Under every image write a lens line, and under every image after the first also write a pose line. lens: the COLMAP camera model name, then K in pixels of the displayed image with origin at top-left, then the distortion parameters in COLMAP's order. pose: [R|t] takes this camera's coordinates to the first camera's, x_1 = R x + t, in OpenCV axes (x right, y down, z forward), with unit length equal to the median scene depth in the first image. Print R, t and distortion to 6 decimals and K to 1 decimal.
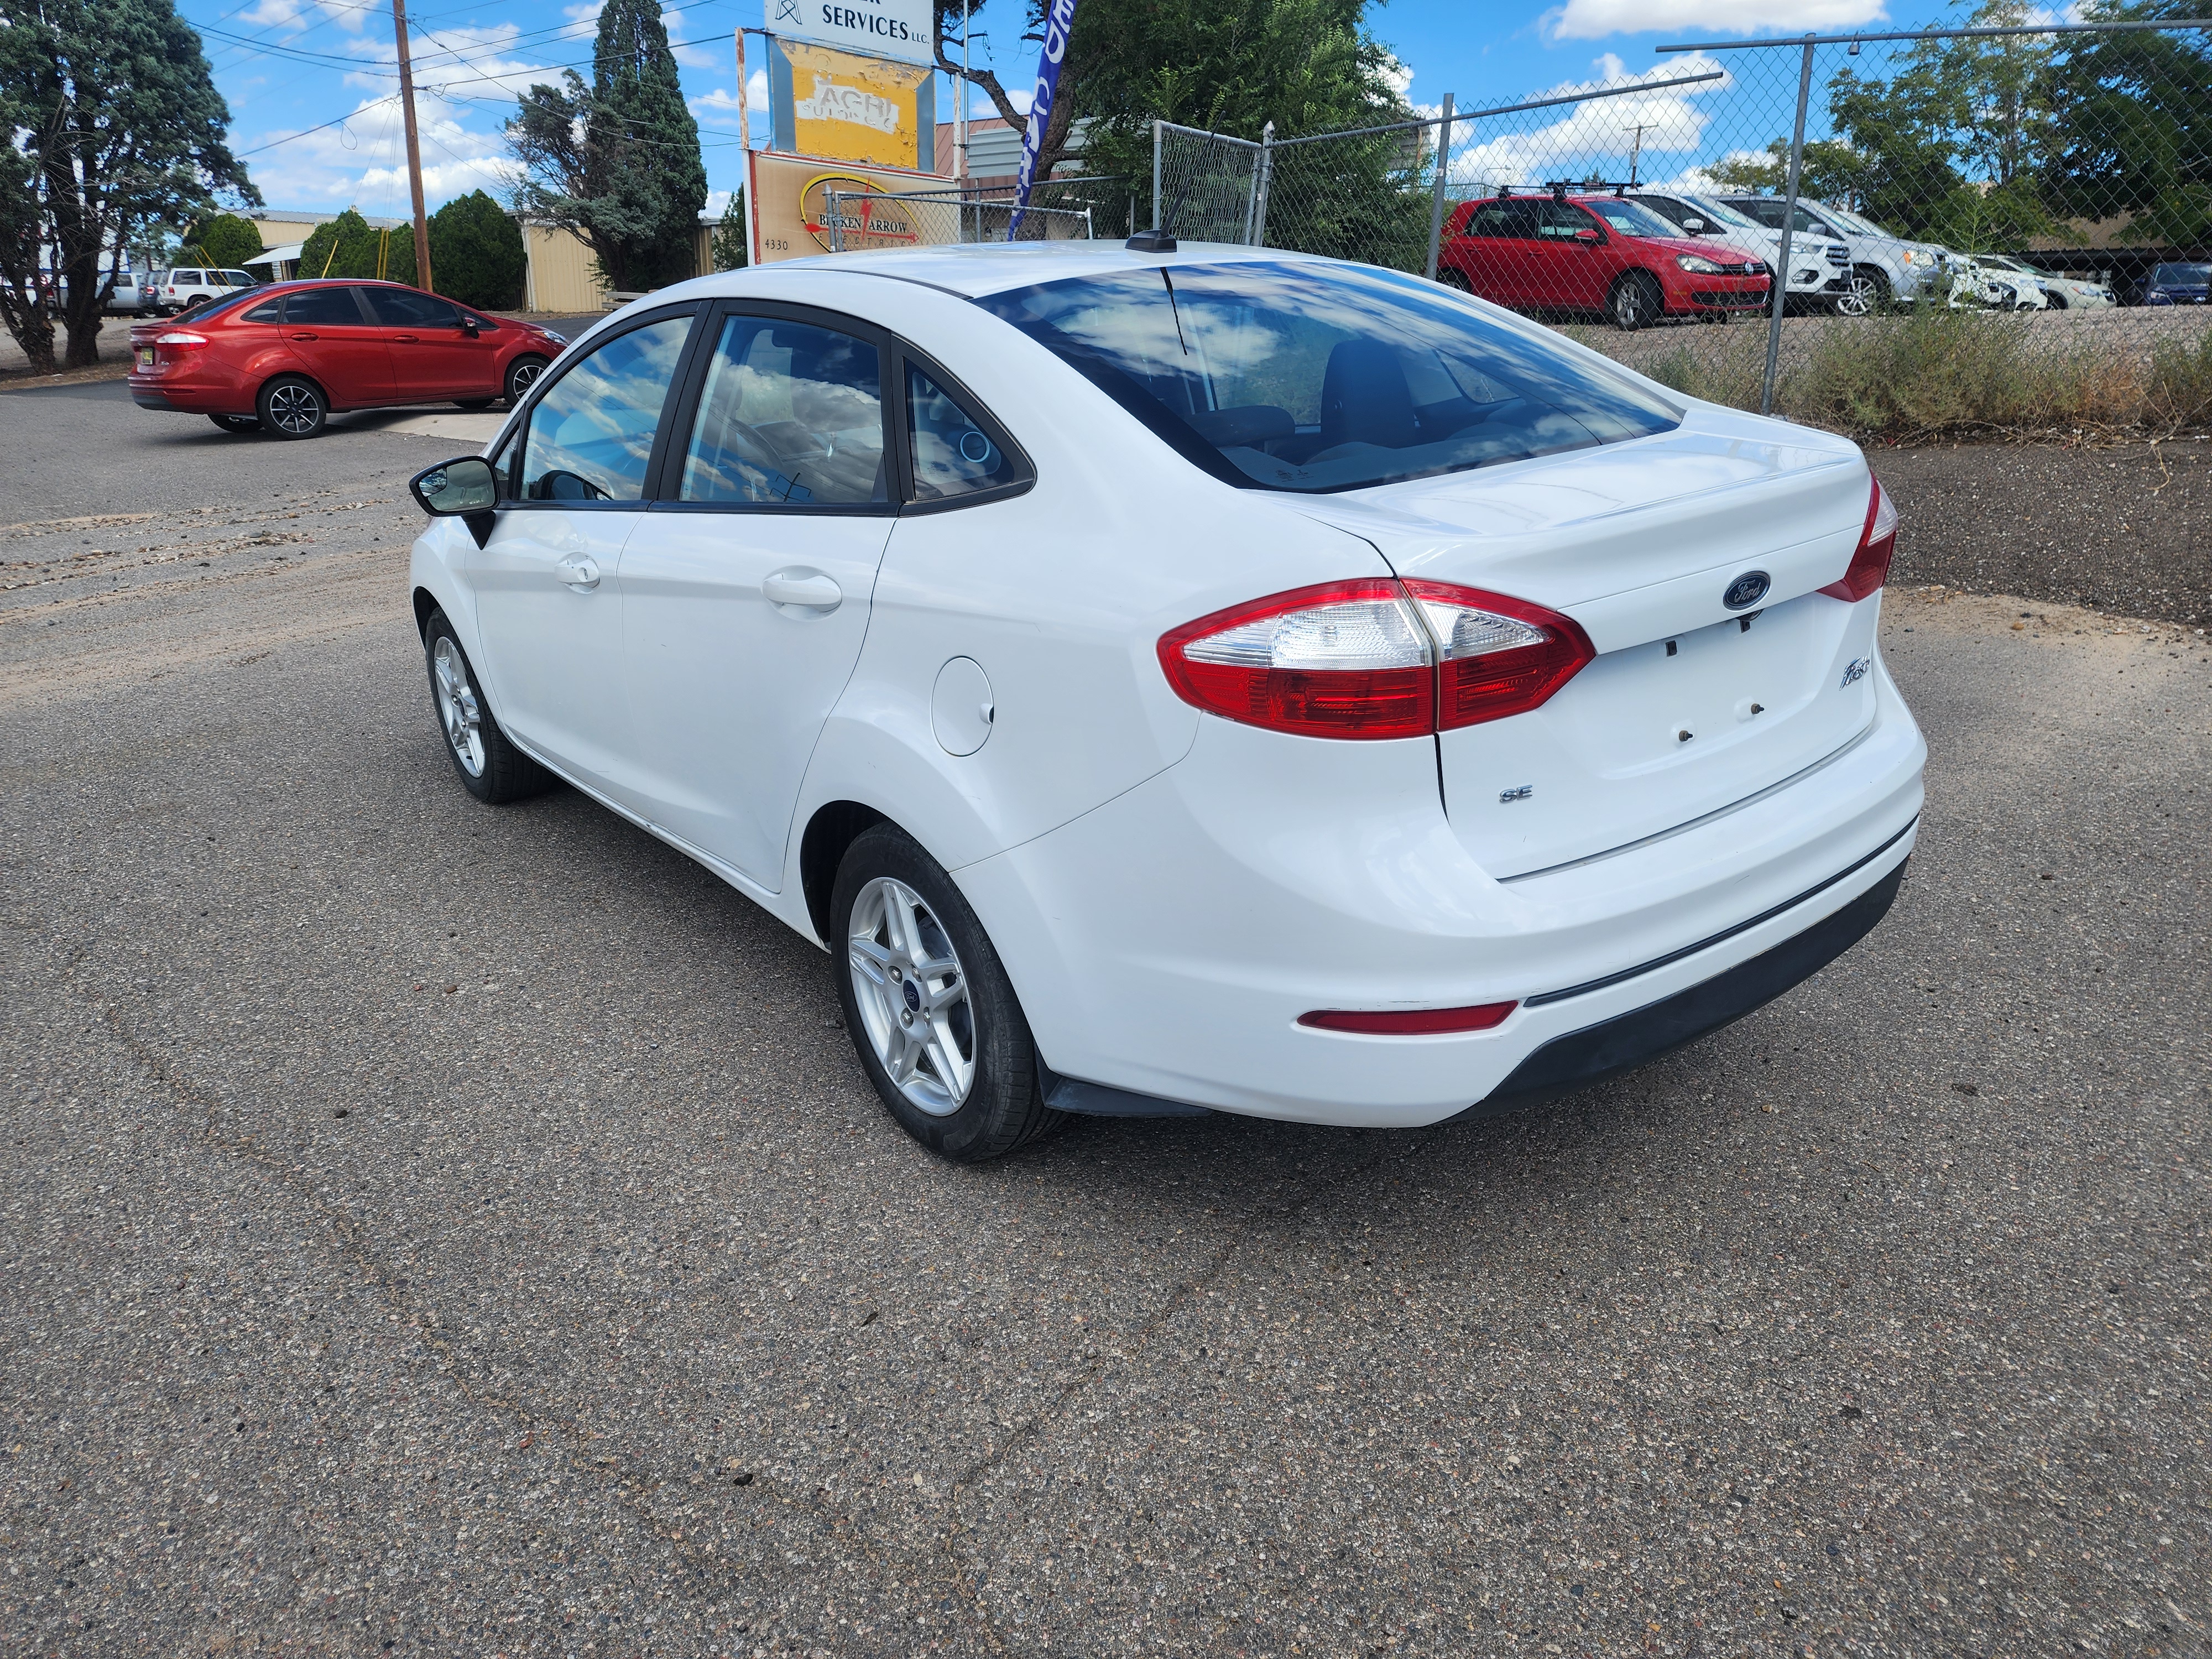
lens RADIAL K [[1491.6, 0, 1082.5], [0, 1491.6, 831.4], [0, 0, 1]] dist [0.061710, -0.058104]
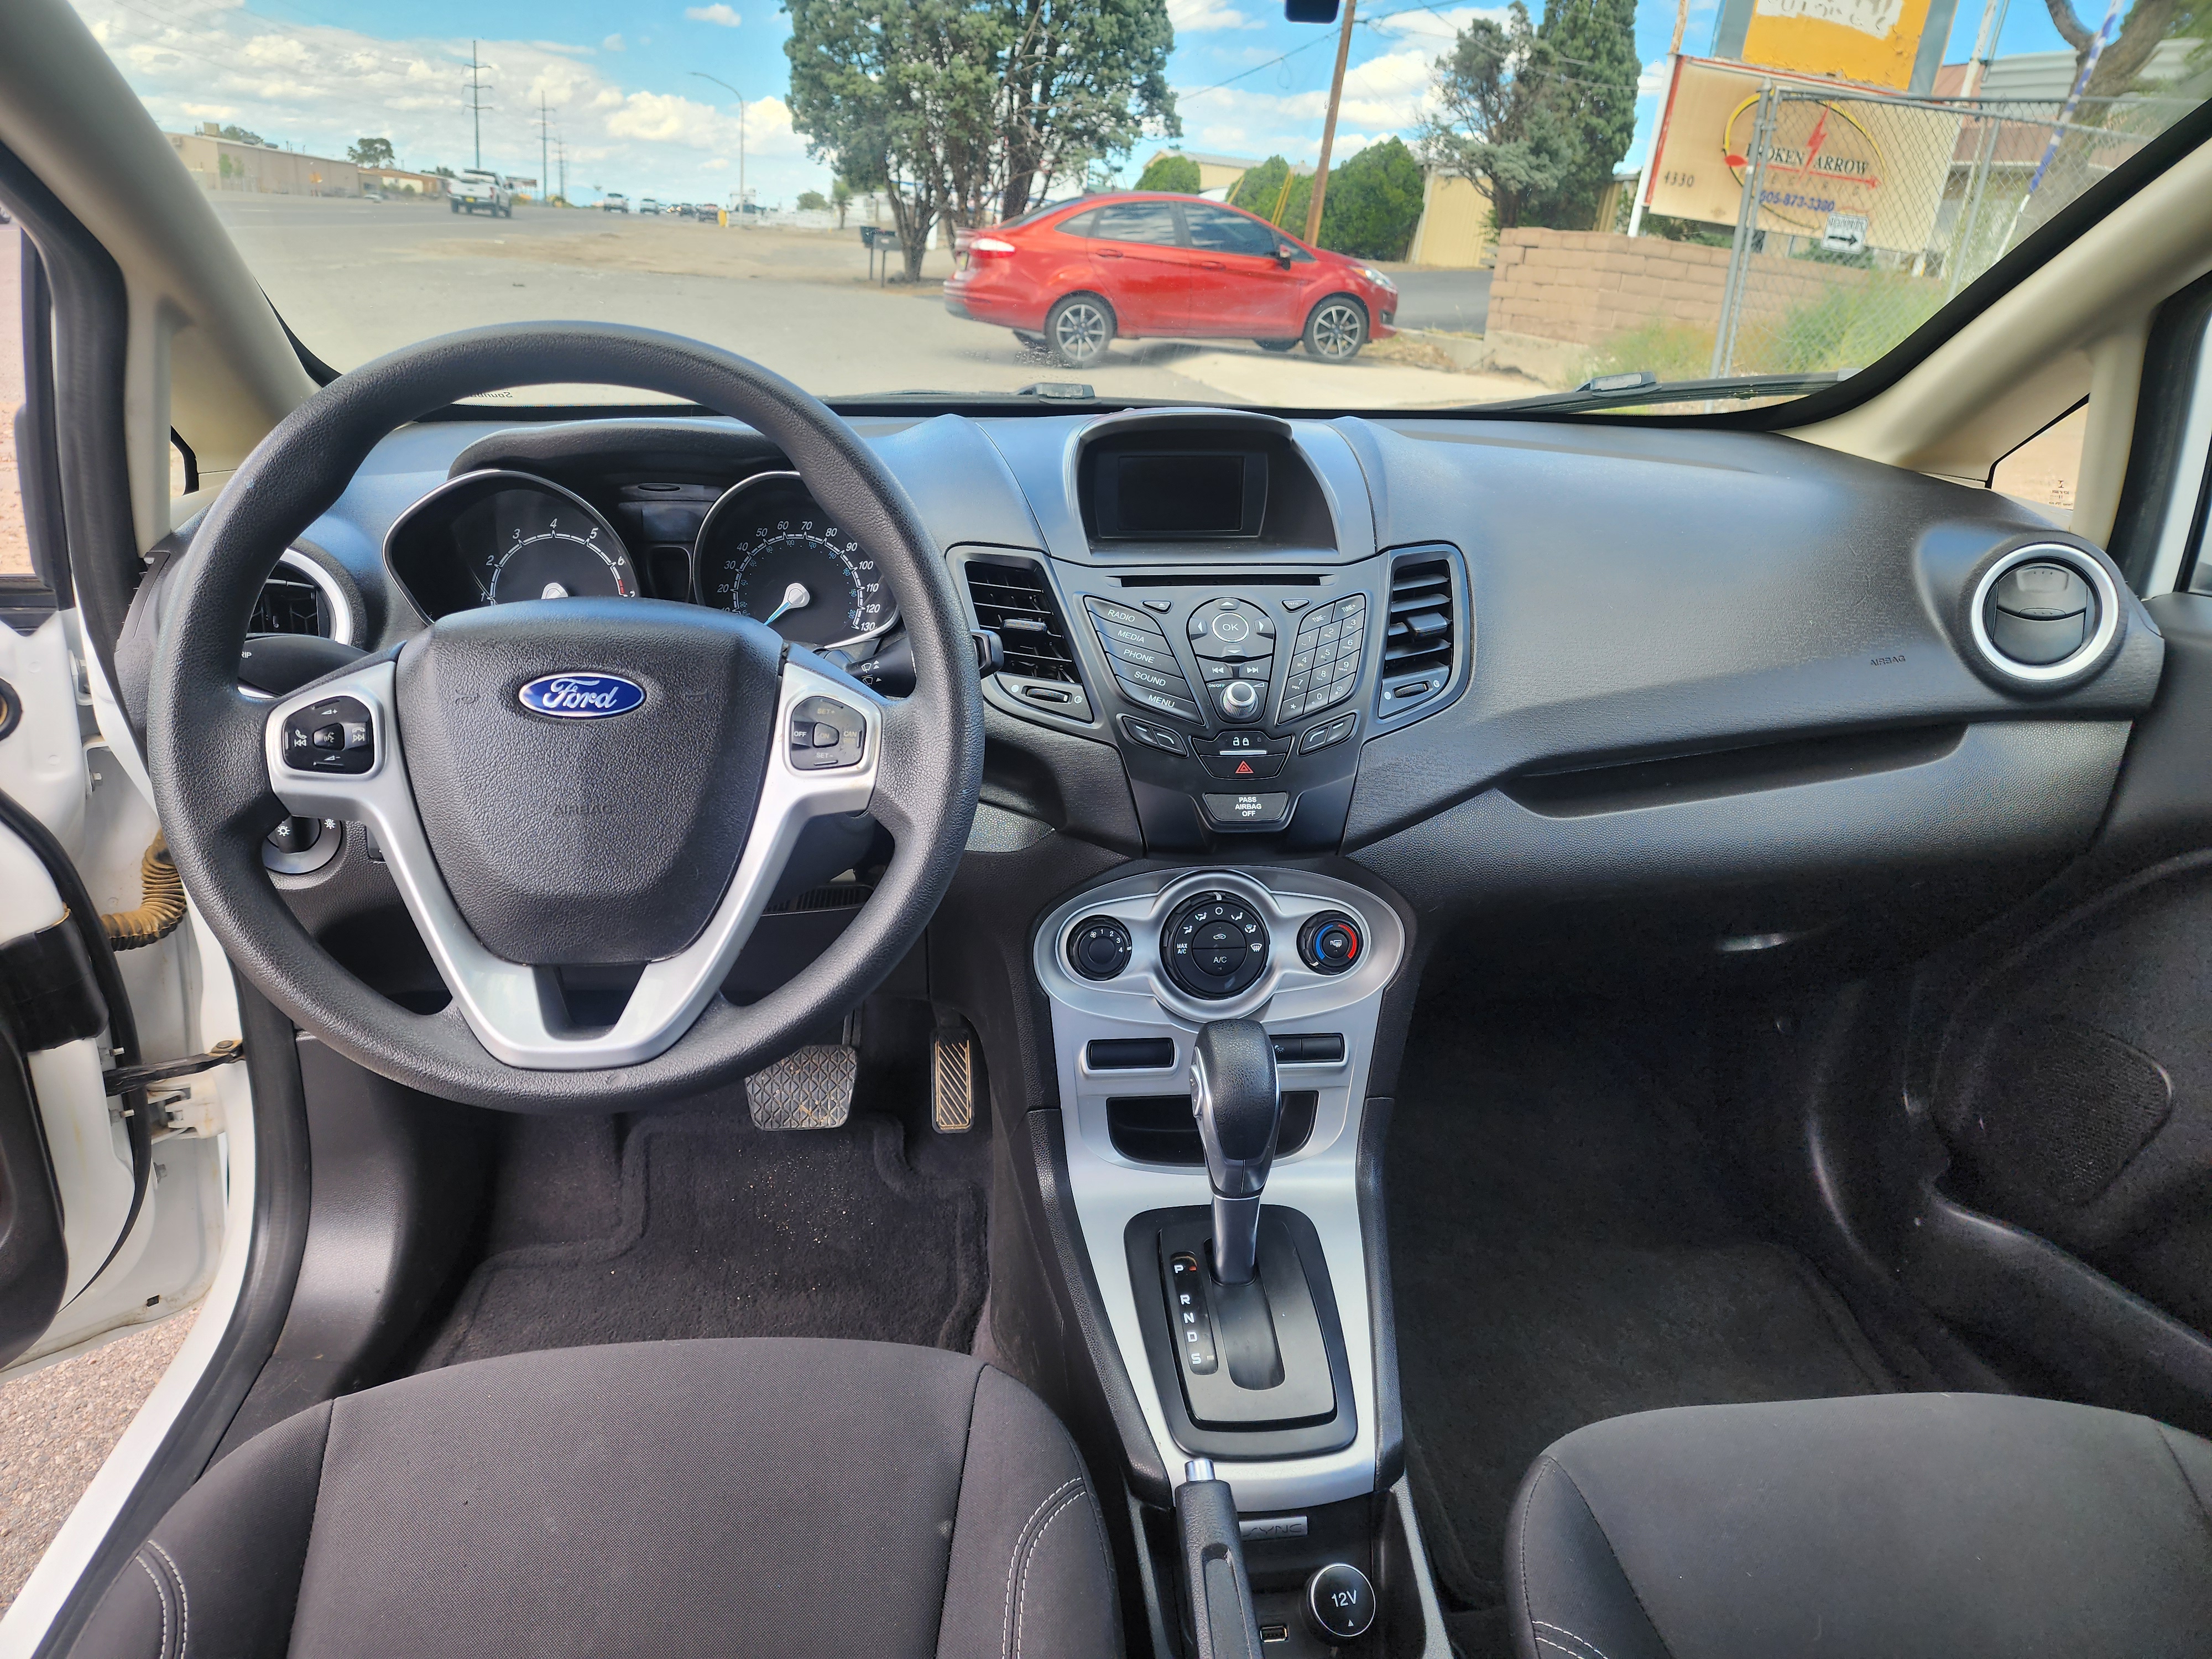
lens RADIAL K [[1420.3, 0, 1109.1], [0, 1420.3, 864.8], [0, 0, 1]] dist [0.011828, -0.004921]
pose [[0.849393, 0.268647, -0.454269, -0.014139], [-0.243714, 0.963137, 0.113888, -0.037477], [0.468119, 0.013976, 0.883555, 0.134742]]
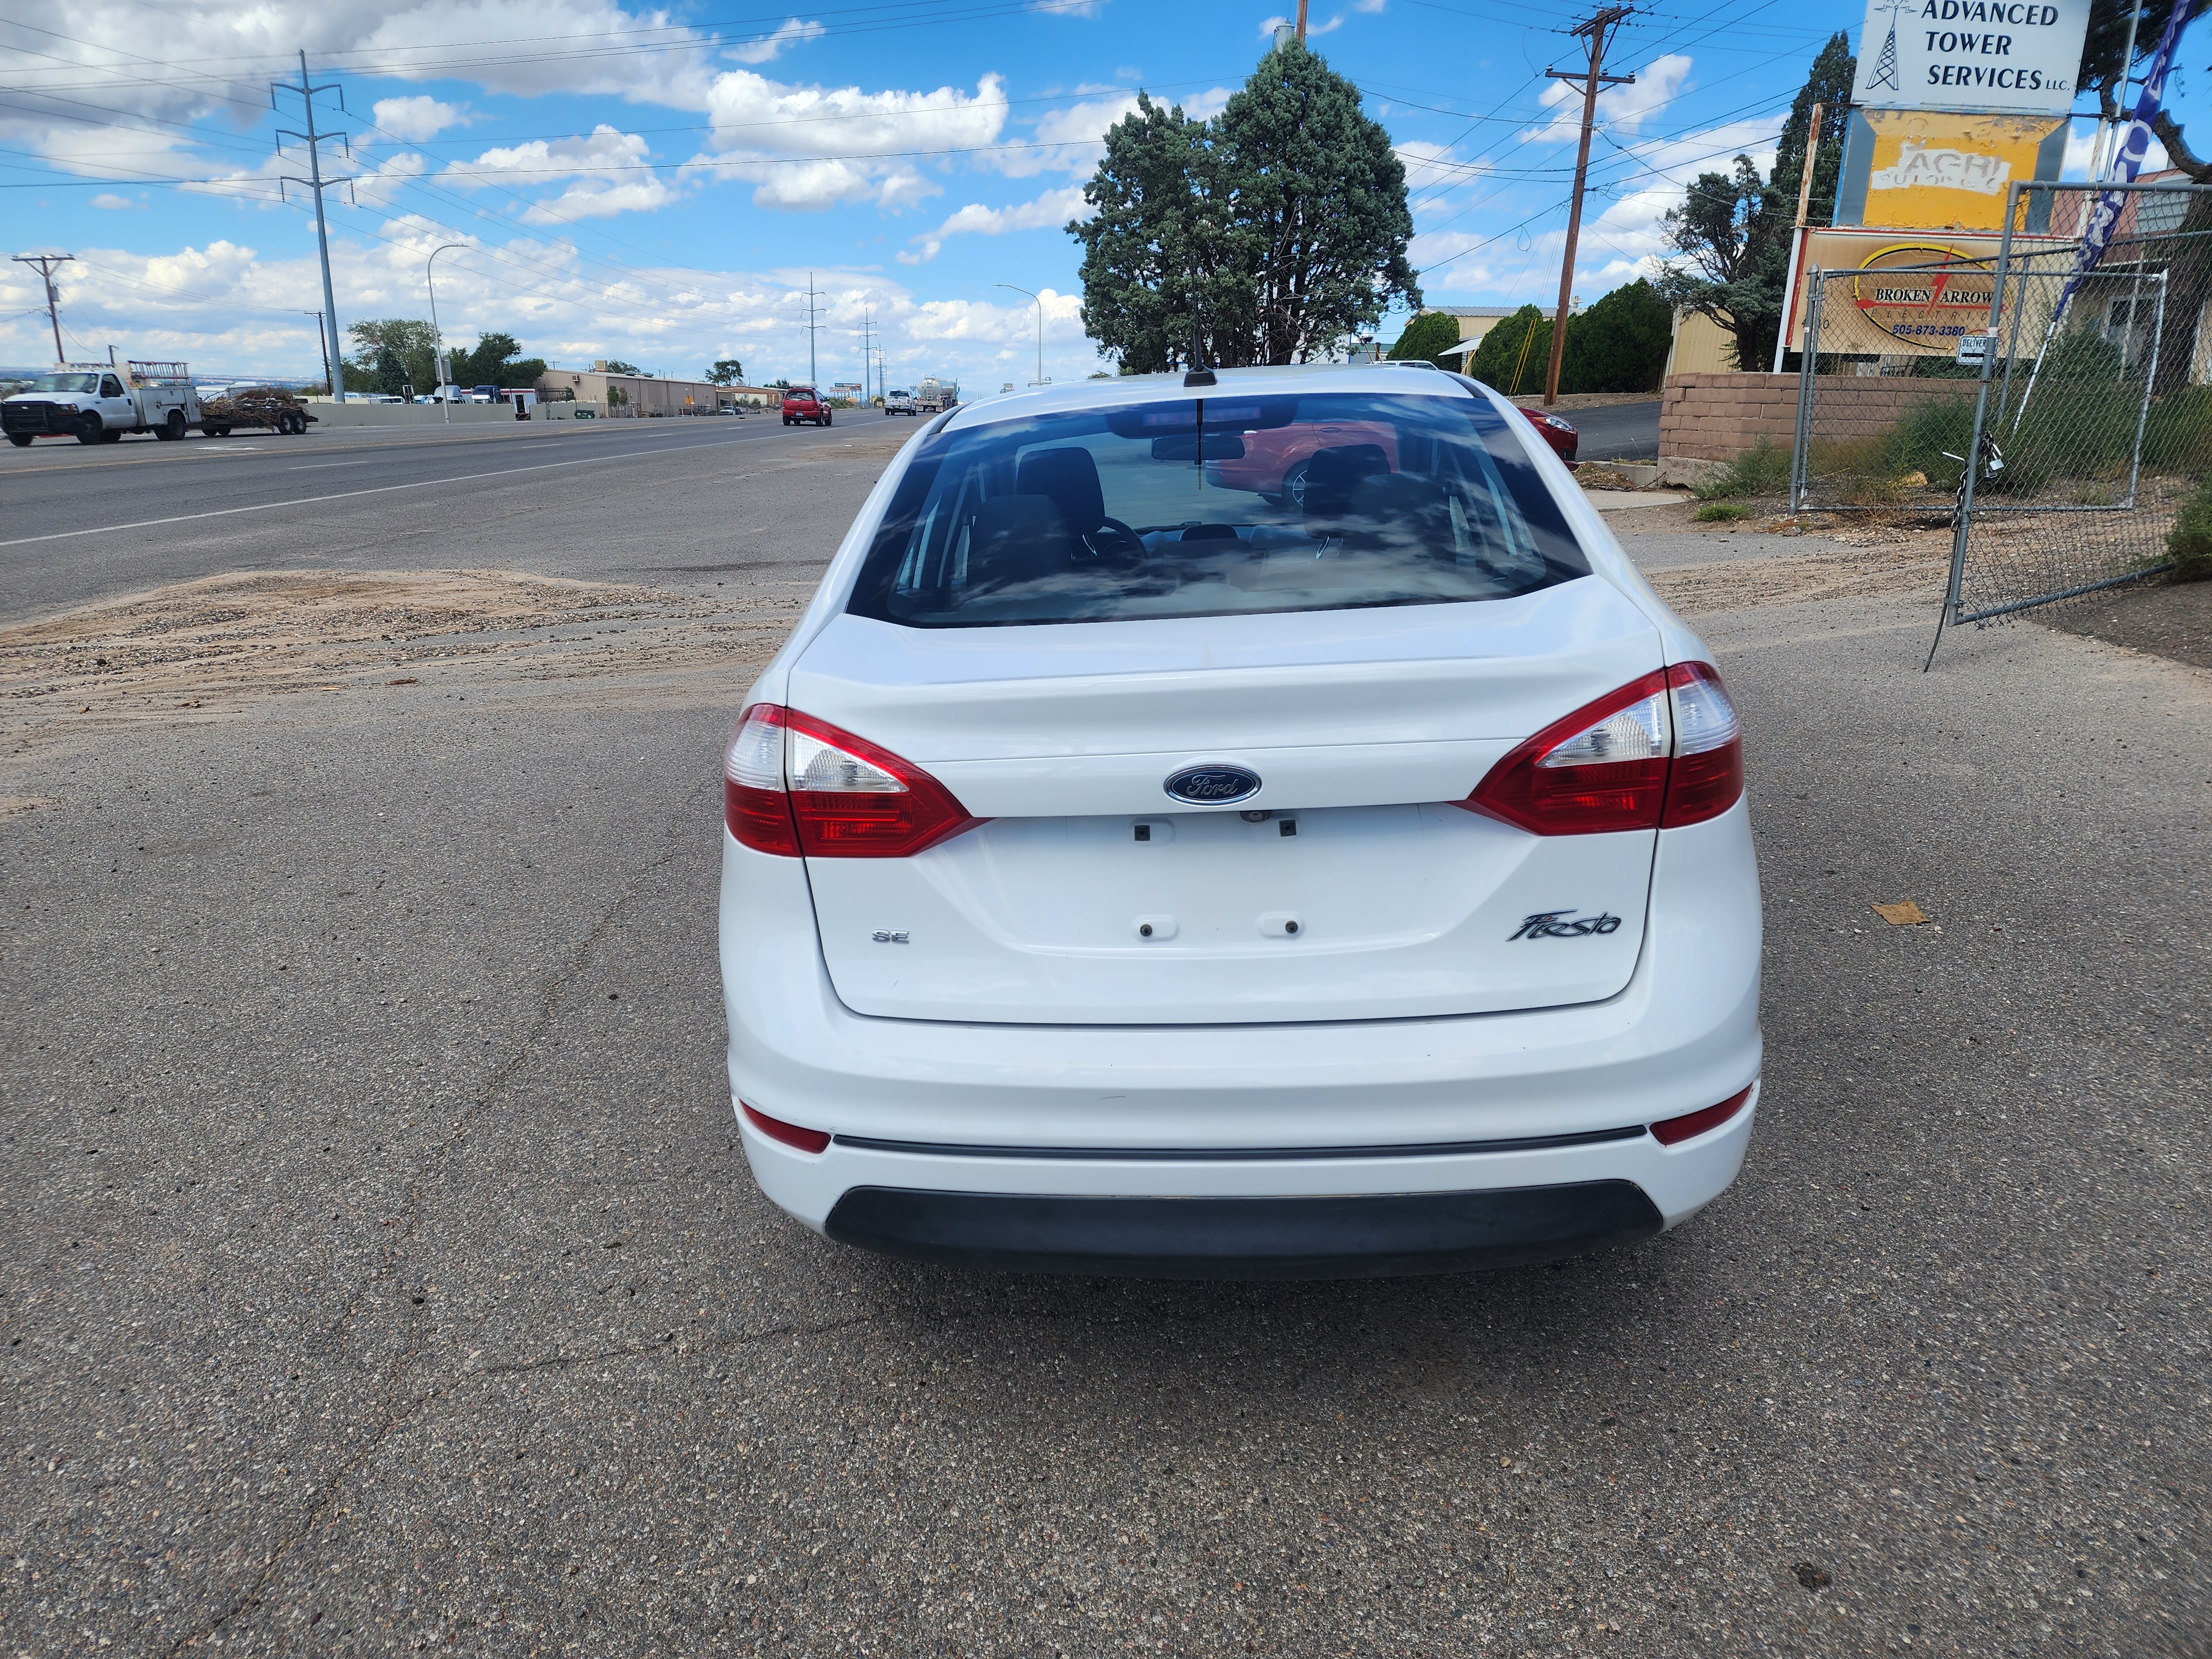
lens RADIAL K [[1478.5, 0, 1088.4], [0, 1478.5, 804.7], [0, 0, 1]] dist [0.078084, -0.071443]
pose [[0.733987, 0.176658, -0.655786, 0.083984], [-0.215741, 0.976214, 0.021508, -0.013307], [0.643987, 0.125694, 0.754640, 0.026108]]
